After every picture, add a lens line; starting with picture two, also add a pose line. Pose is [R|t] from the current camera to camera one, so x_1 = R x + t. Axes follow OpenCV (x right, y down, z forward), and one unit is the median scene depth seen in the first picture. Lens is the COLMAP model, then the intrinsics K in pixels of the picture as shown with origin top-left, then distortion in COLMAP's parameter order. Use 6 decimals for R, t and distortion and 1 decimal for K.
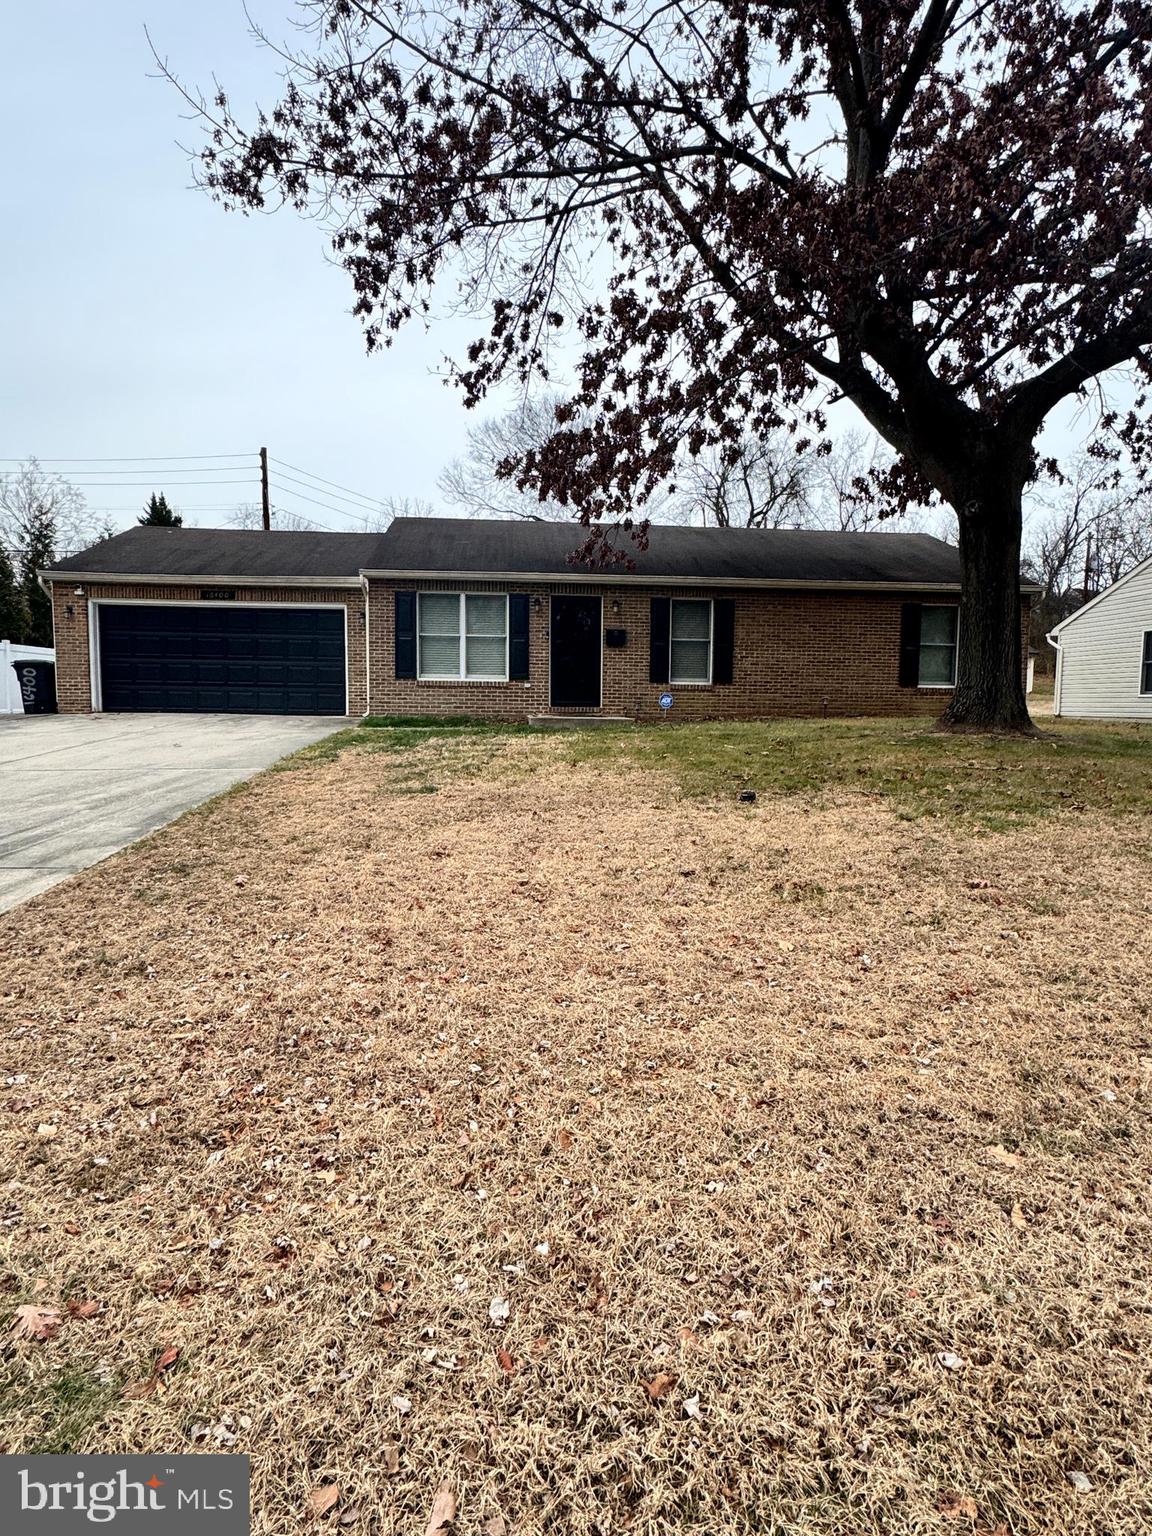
lens RADIAL K [[808.0, 0, 581.2], [0, 808.0, 765.5], [0, 0, 1]] dist [-0.003776, 0.003431]
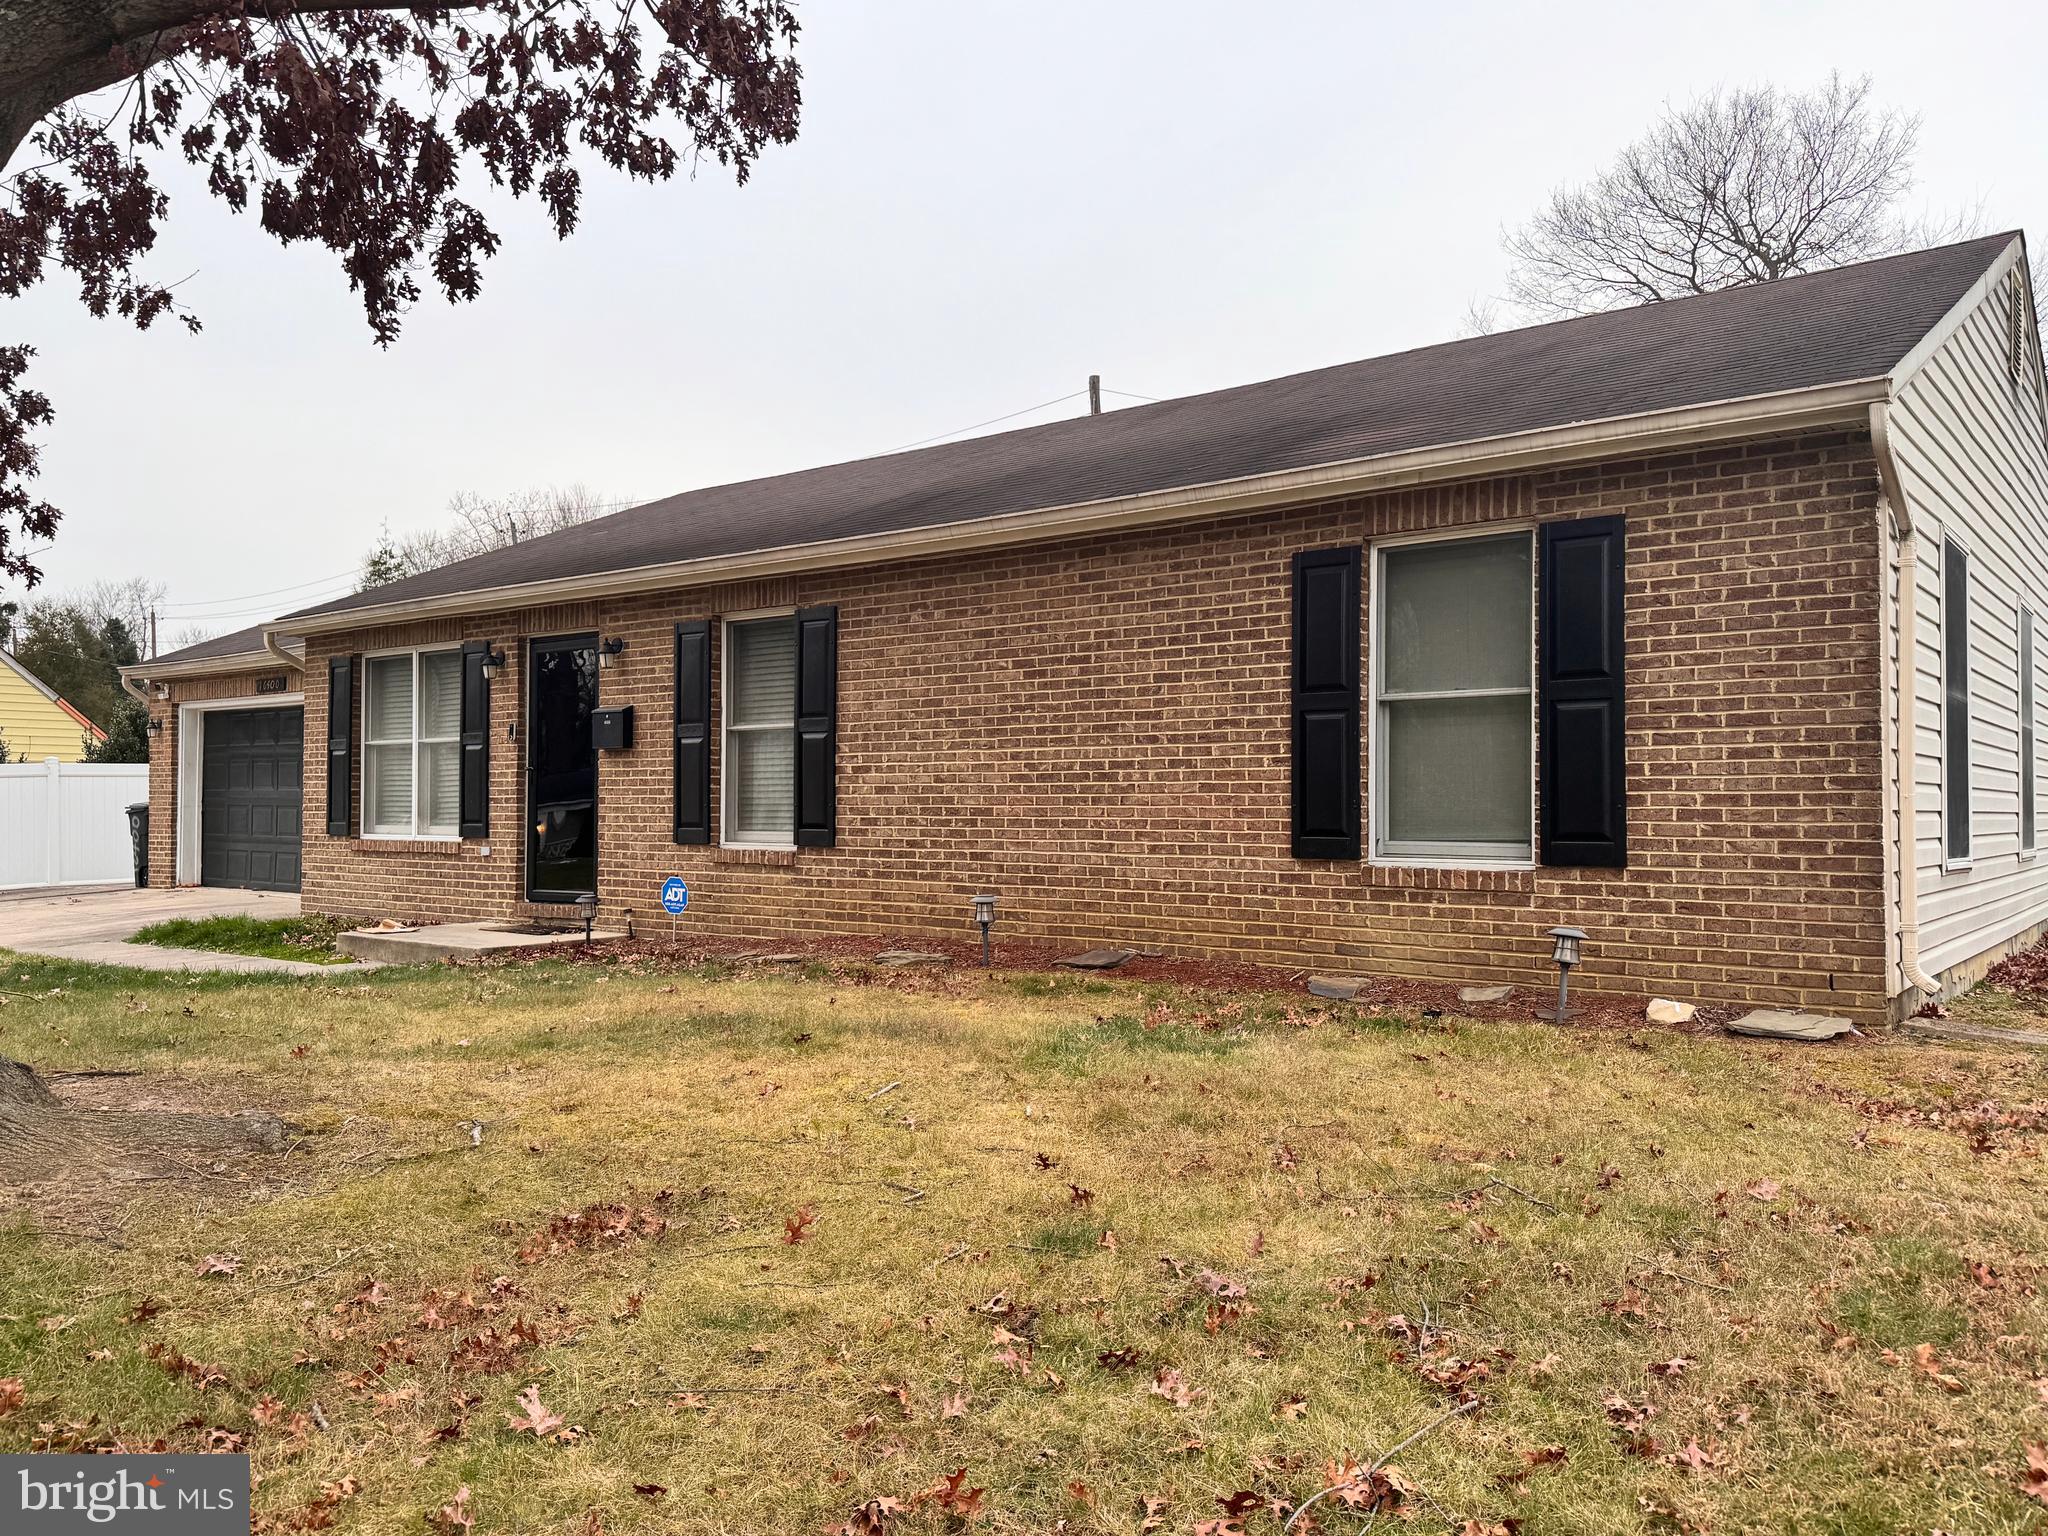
lens RADIAL K [[1558.1, 0, 1026.8], [0, 1558.1, 770.2], [0, 0, 1]] dist [0.047245, -0.002891]
pose [[0.732503, -0.026842, -0.680234, 1.043339], [-0.047656, 0.994749, -0.090570, -0.117982], [0.679093, 0.098760, 0.727378, 0.863212]]
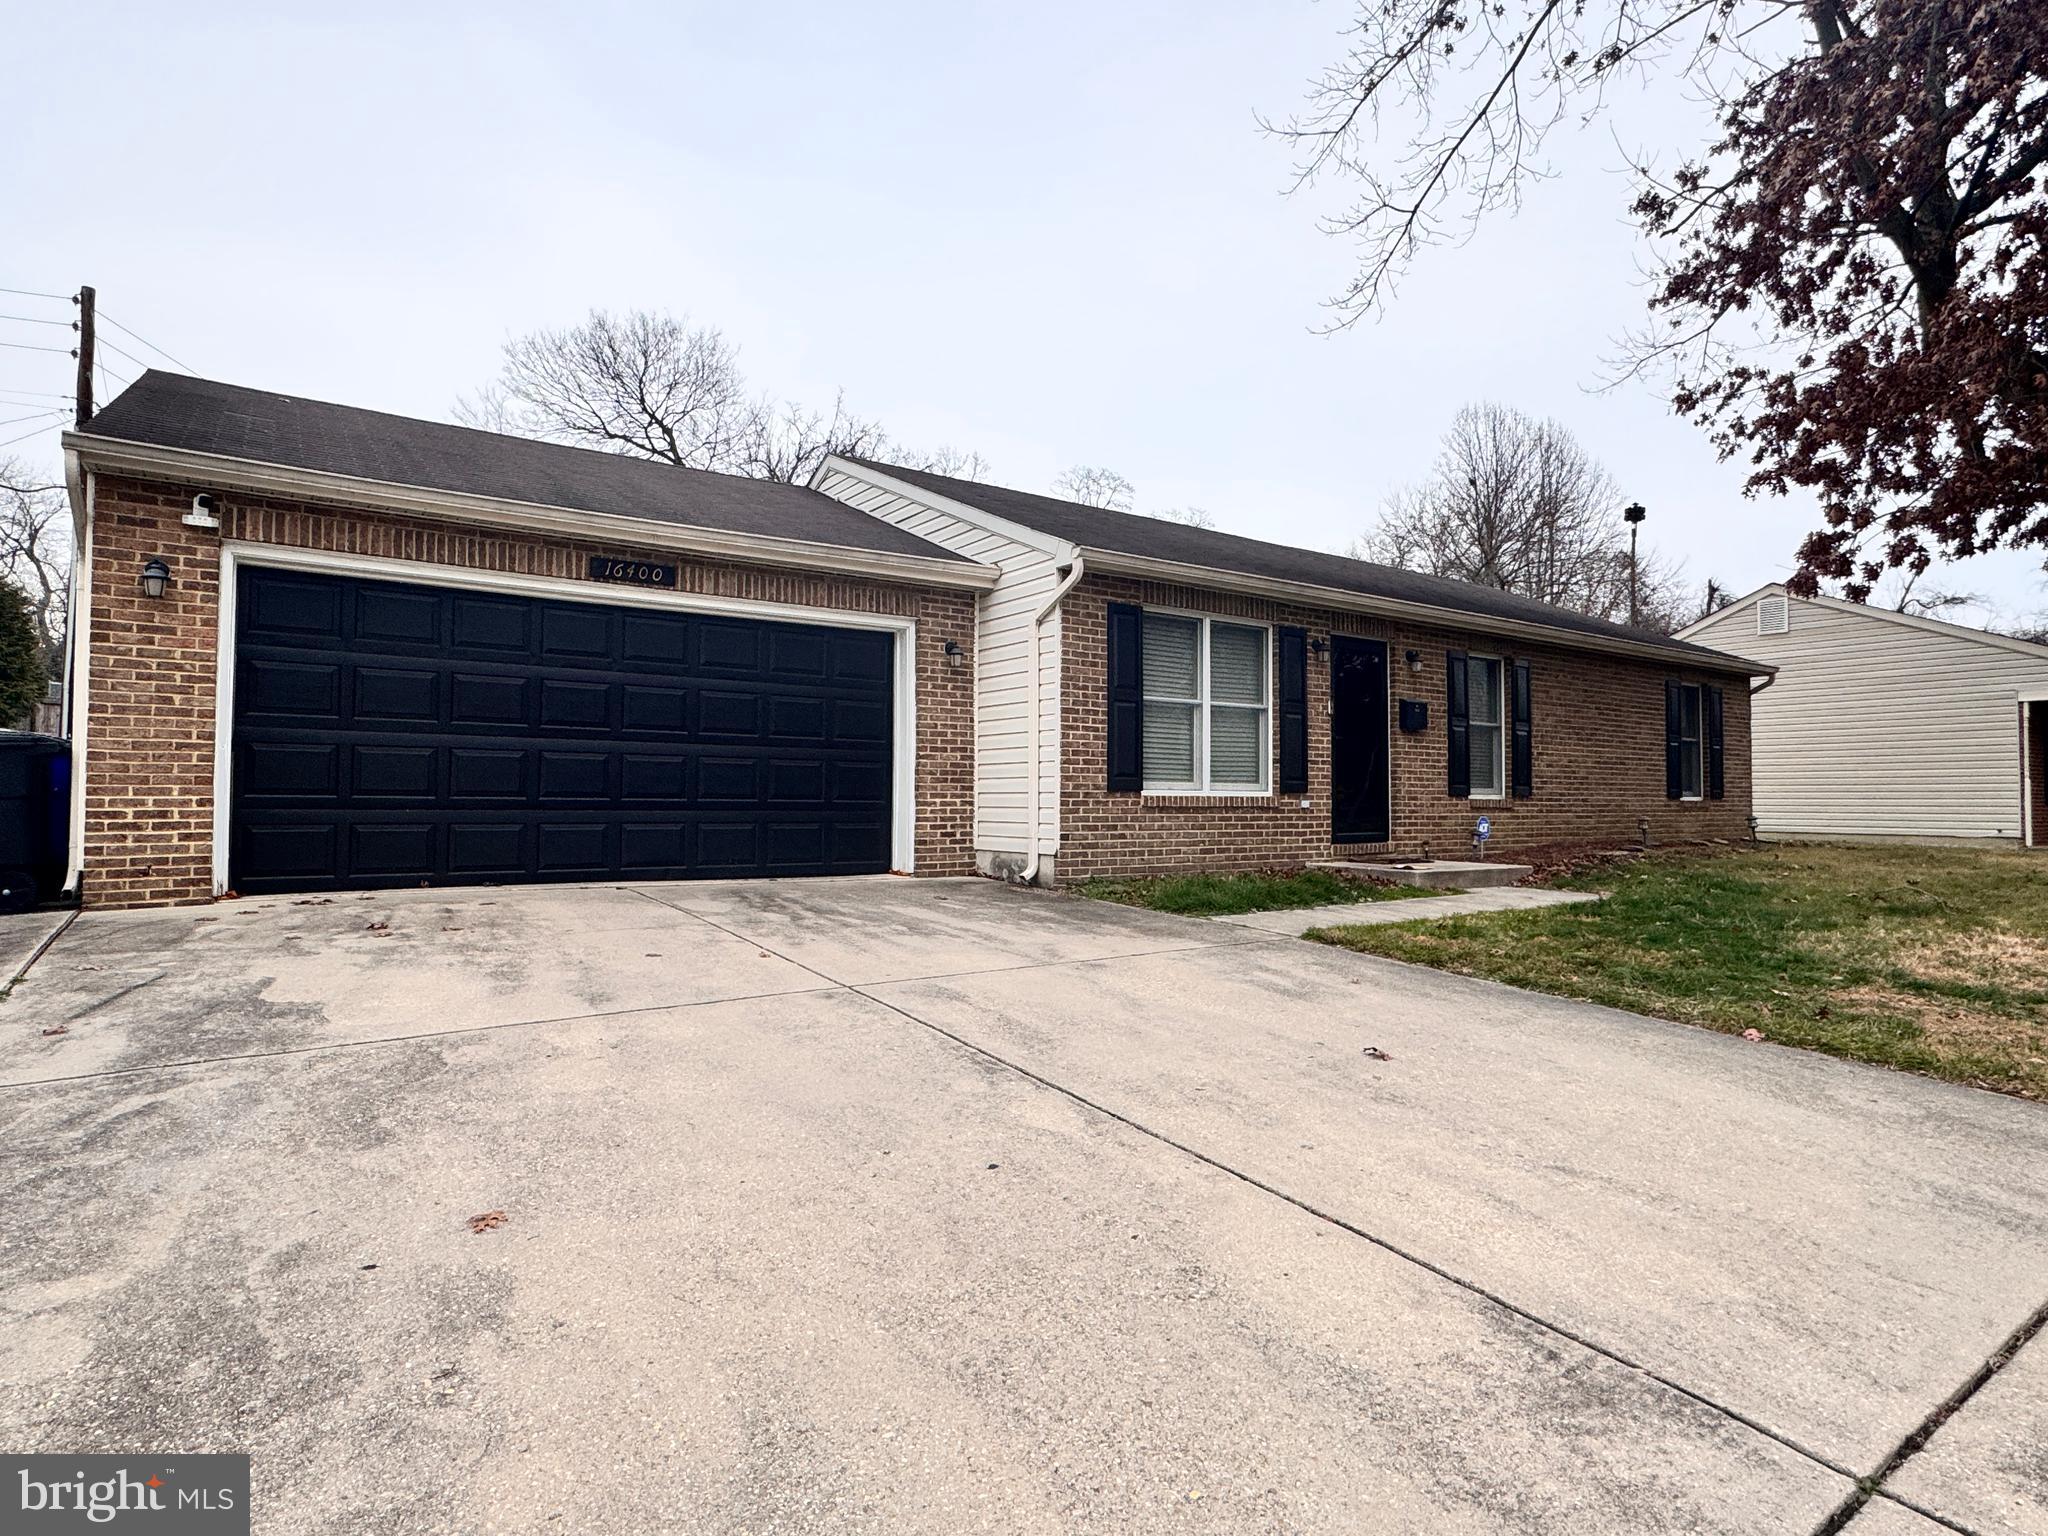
lens RADIAL K [[1077.3, 0, 1025.2], [0, 1077.3, 764.6], [0, 0, 1]] dist [-0.003776, 0.003431]
pose [[0.870351, 0.010211, 0.492326, -0.817408], [0.041416, 0.994725, -0.093847, -0.099113], [-0.490687, 0.102070, 0.865337, 0.728056]]
